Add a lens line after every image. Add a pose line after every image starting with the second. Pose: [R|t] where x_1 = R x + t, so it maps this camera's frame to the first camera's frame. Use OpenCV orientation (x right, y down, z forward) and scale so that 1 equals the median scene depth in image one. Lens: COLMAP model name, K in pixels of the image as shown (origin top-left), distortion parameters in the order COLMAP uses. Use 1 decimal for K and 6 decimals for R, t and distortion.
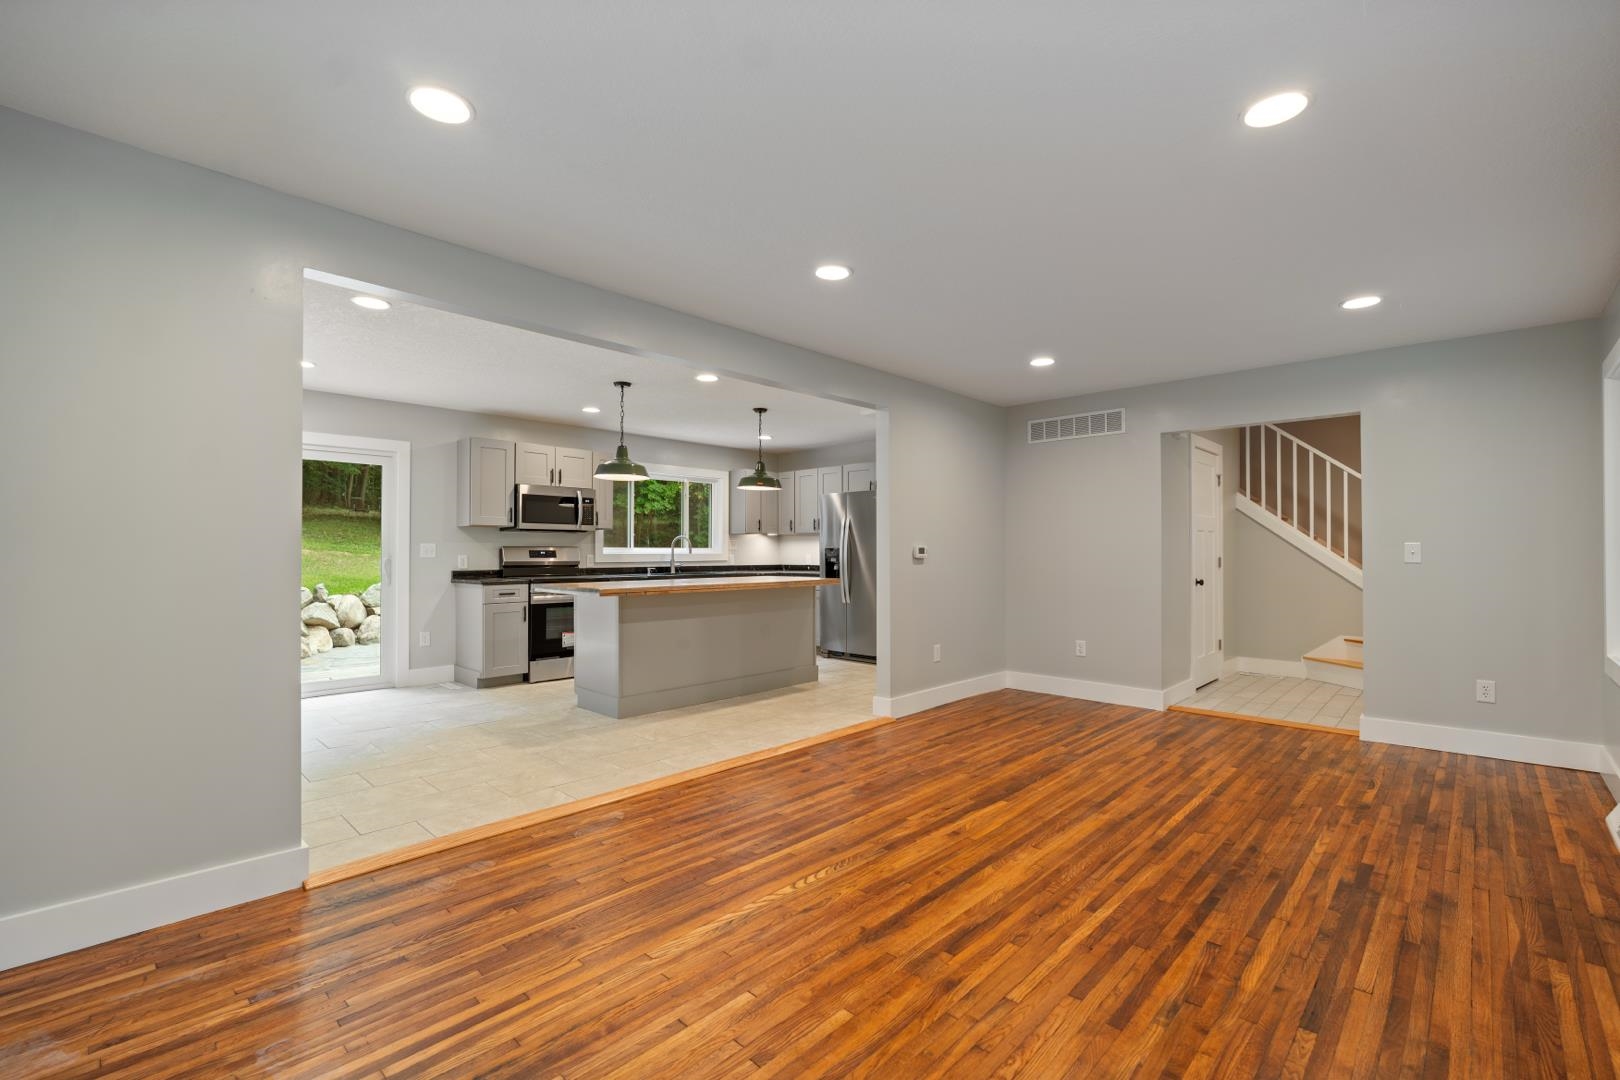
lens RADIAL K [[712.1, 0, 810.0], [0, 712.1, 540.0], [0, 0, 1]] dist [0.000172, 0.000031]
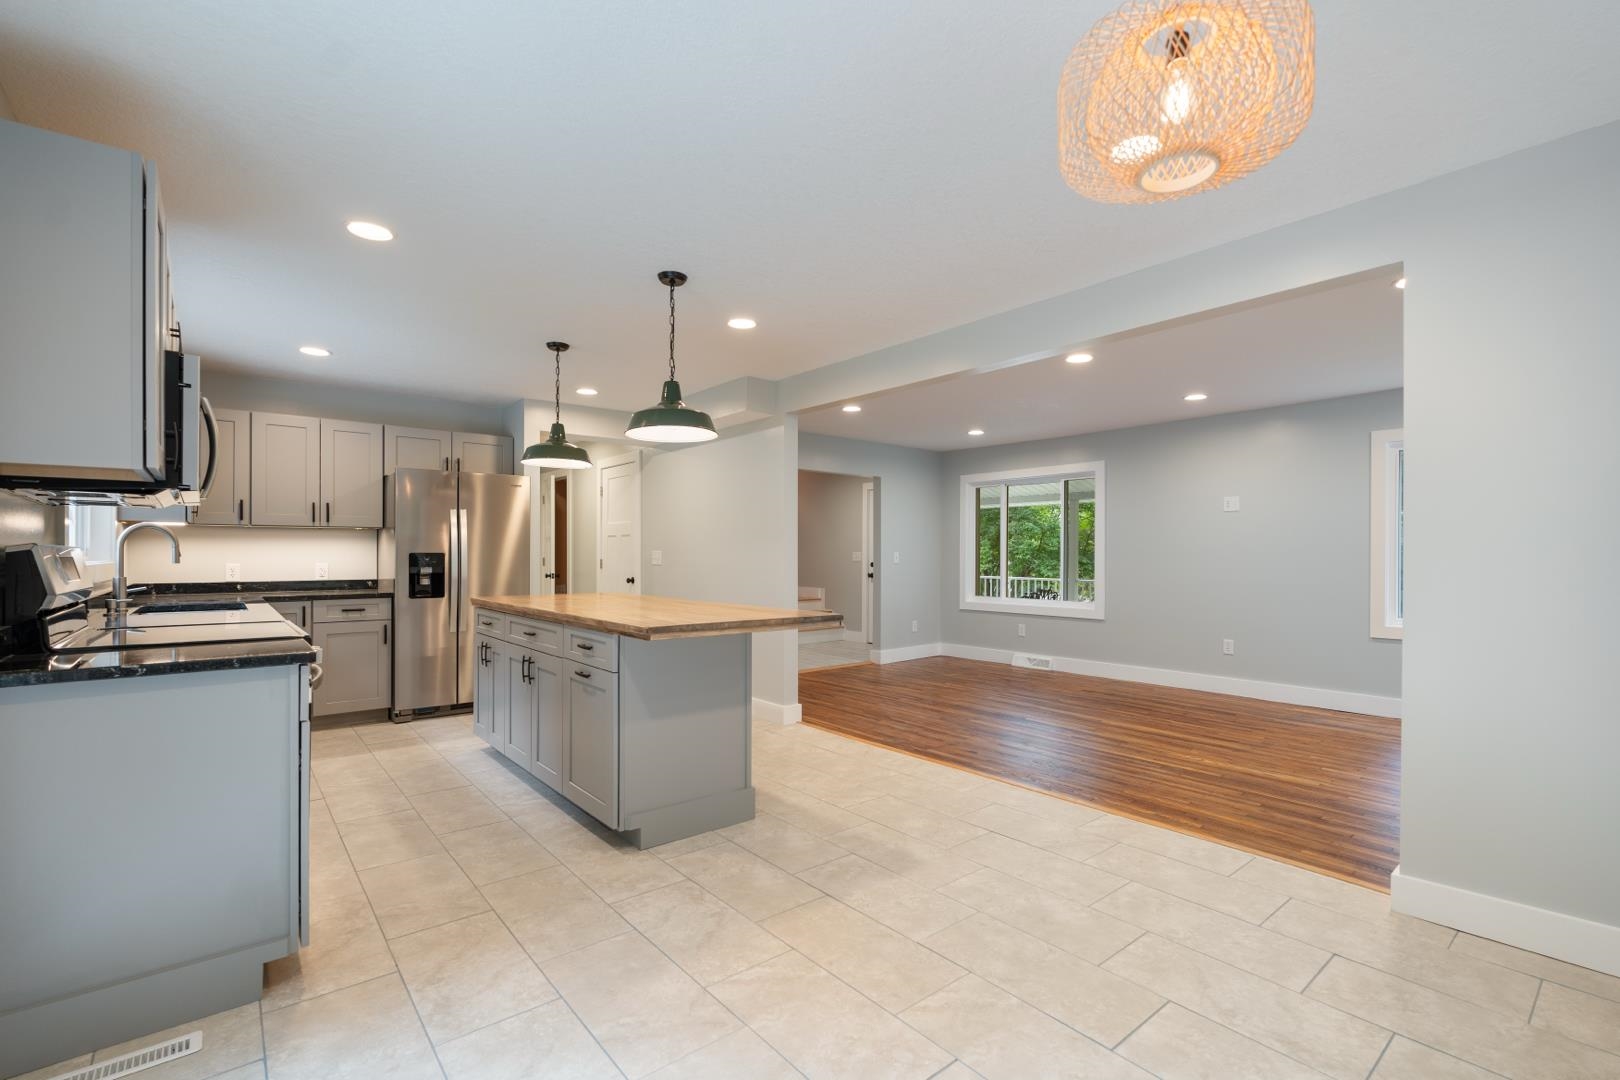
lens RADIAL K [[722.9, 0, 816.3], [0, 722.9, 551.8], [0, 0, 1]] dist [-0.002021, -0.000141]
pose [[0.105814, 0.002706, 0.994382, -0.742865], [-0.018757, 0.999824, -0.000725, 0.005438], [-0.994209, -0.018575, 0.105846, 0.708660]]
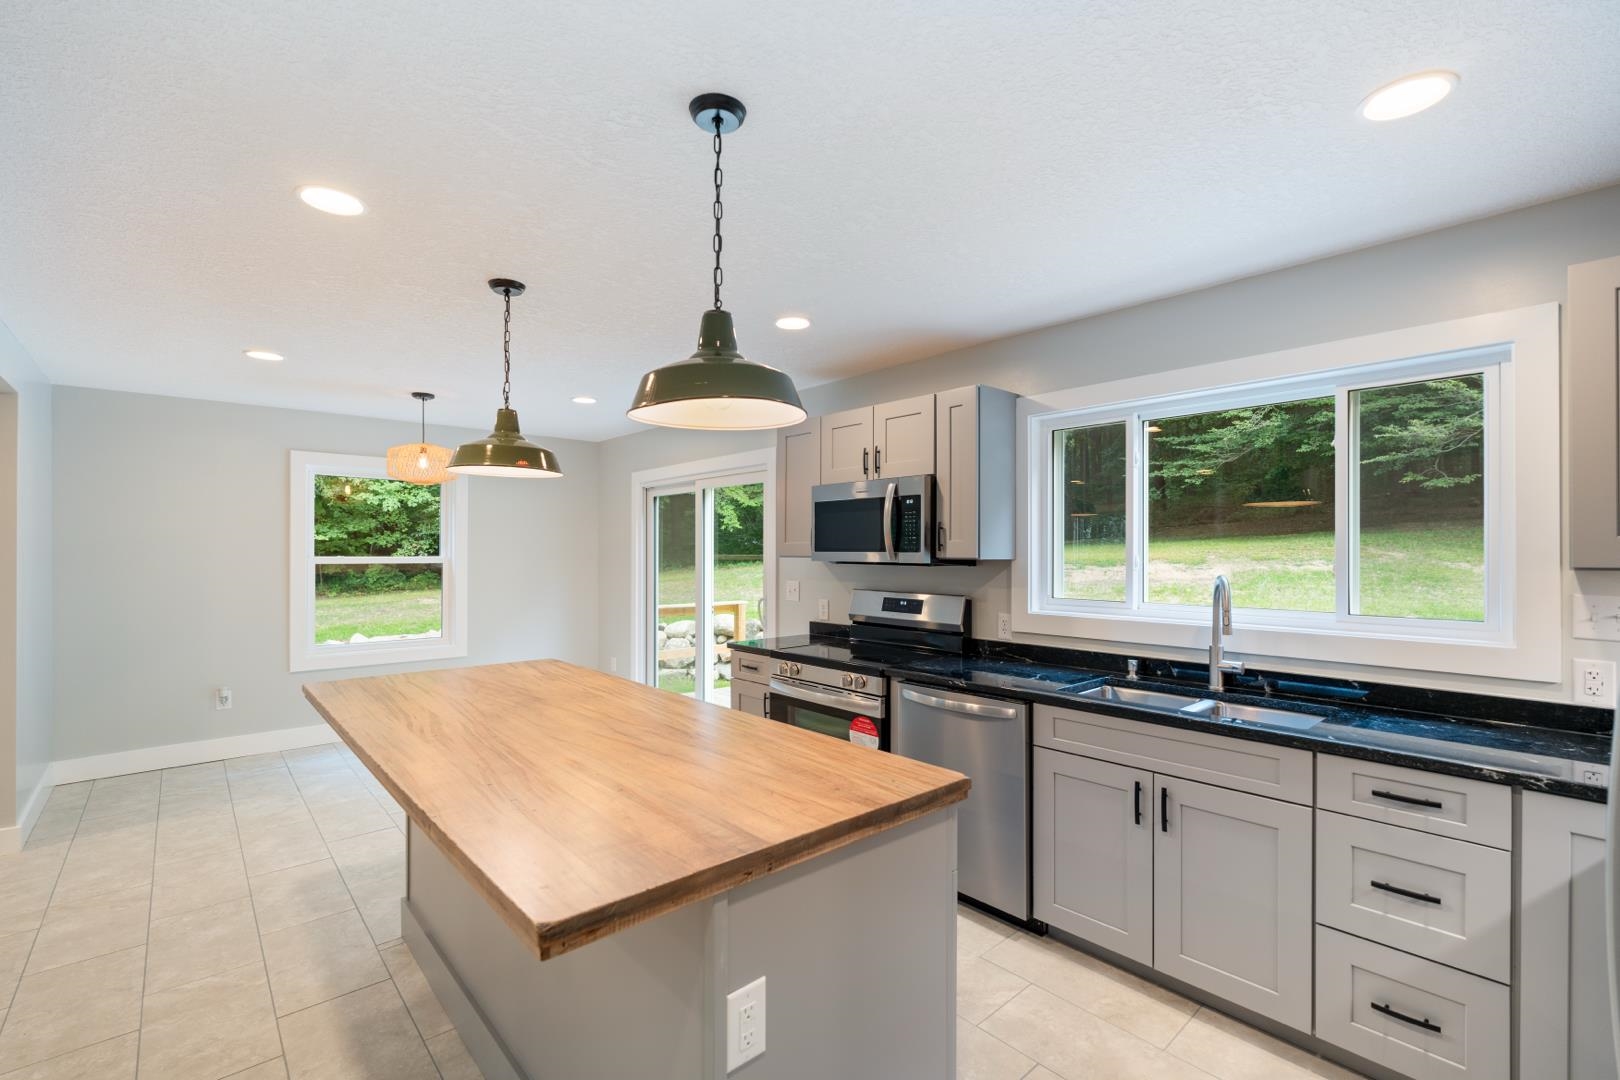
lens RADIAL K [[722.9, 0, 816.3], [0, 722.9, 551.8], [0, 0, 1]] dist [-0.002021, -0.000141]
pose [[-0.075507, 0.002278, -0.997143, 0.202729], [0.017697, 0.999843, 0.000944, -0.025750], [0.996988, -0.017575, -0.075536, 1.094862]]
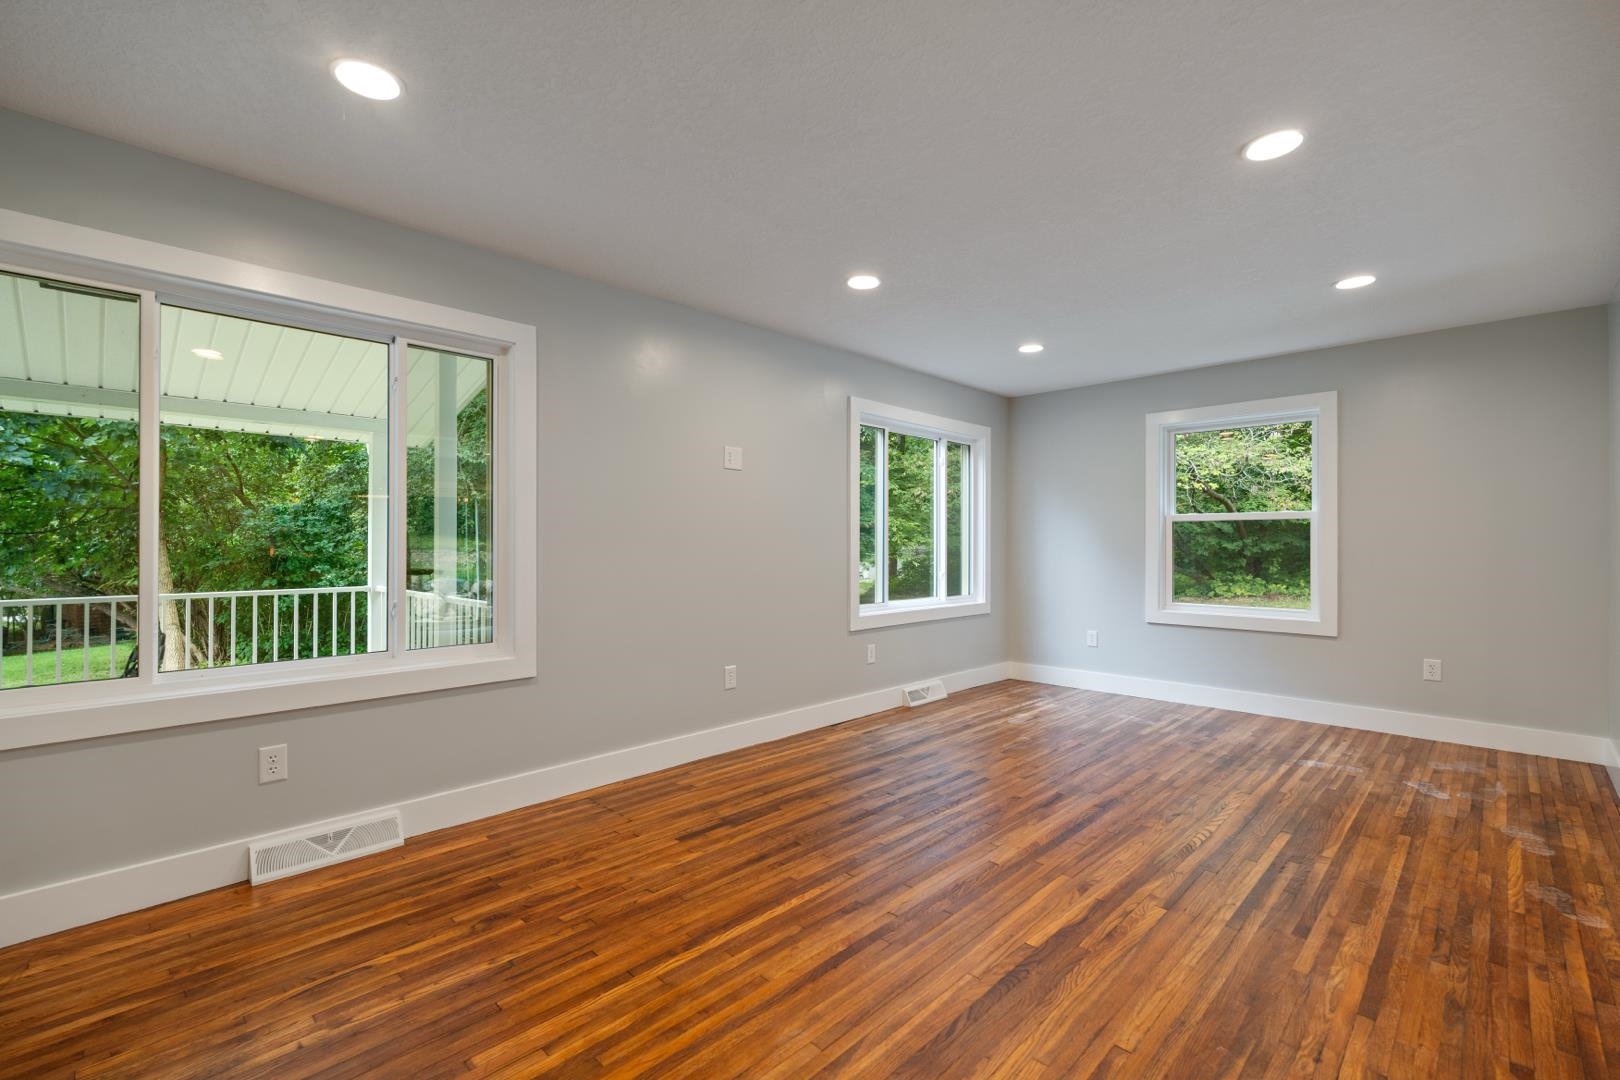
lens RADIAL K [[707.0, 0, 816.2], [0, 707.0, 544.4], [0, 0, 1]] dist [-0.002702, -0.000531]
pose [[-0.999950, -0.003545, 0.009390, 0.248278], [-0.003704, 0.999848, -0.017026, 0.017256], [-0.009328, -0.017060, -0.999811, 0.884890]]
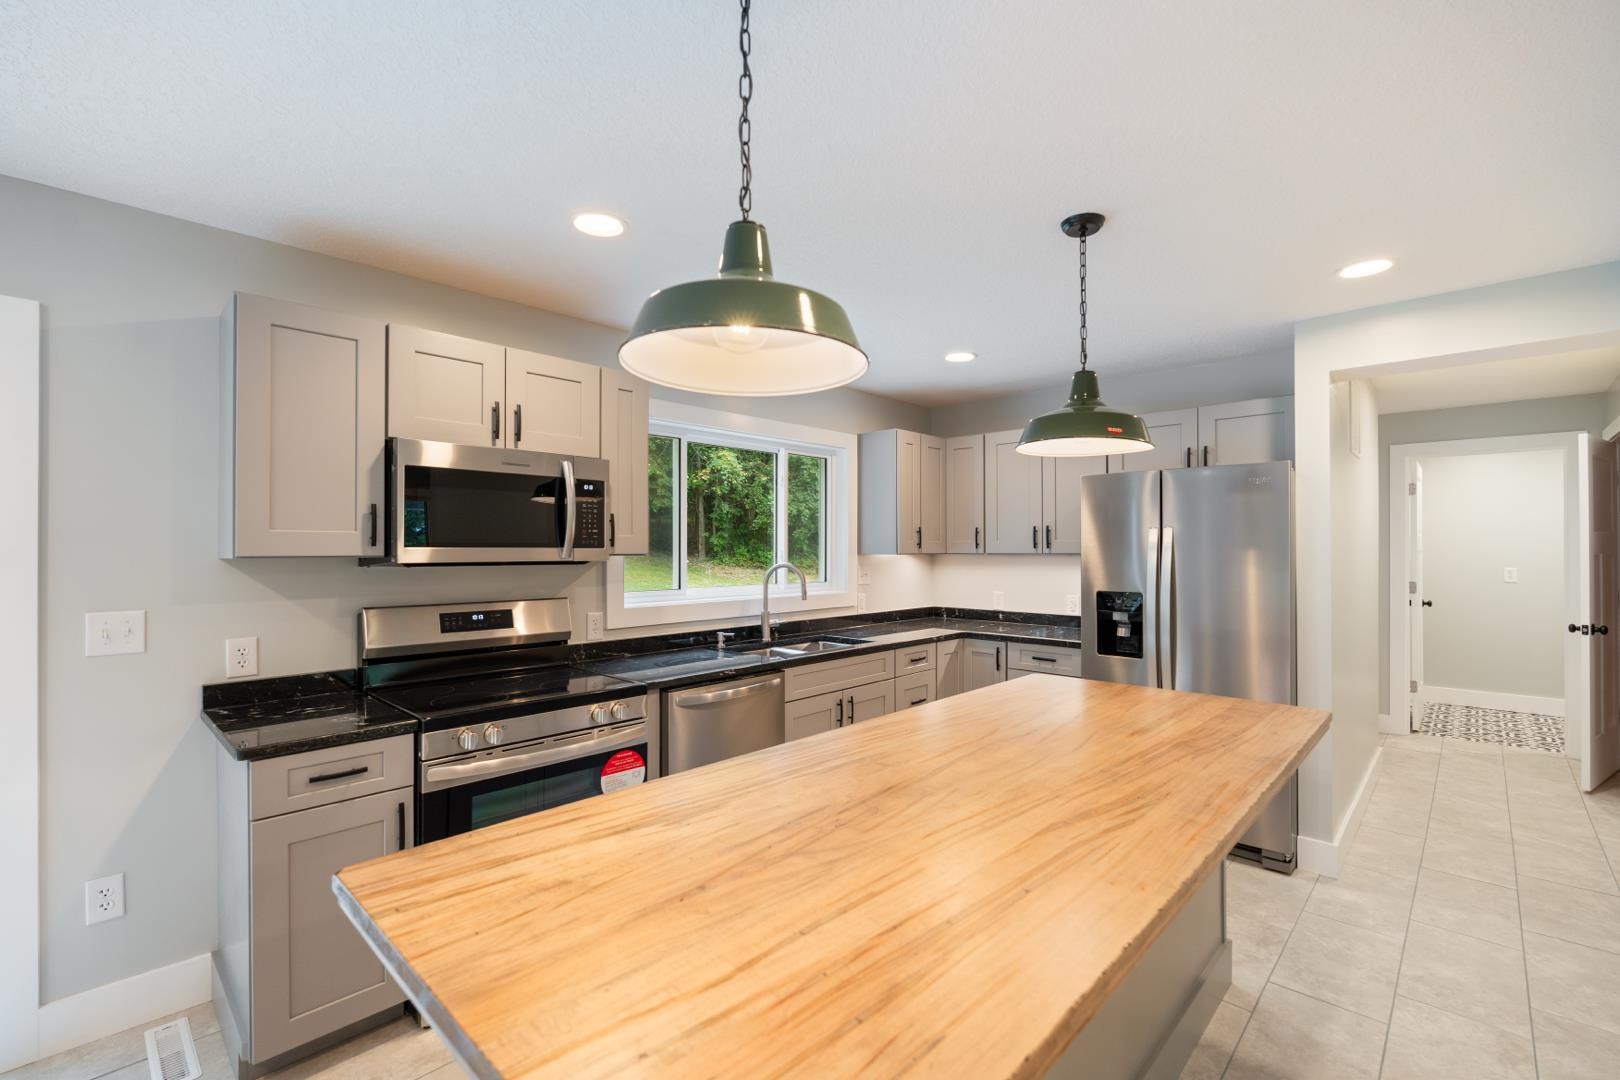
lens RADIAL K [[707.0, 0, 816.2], [0, 707.0, 544.4], [0, 0, 1]] dist [-0.002702, -0.000531]
pose [[0.999961, -0.001793, 0.008638, -0.211093], [0.001695, 0.999934, 0.011355, -0.030592], [-0.008658, -0.011340, 0.999898, 0.674813]]
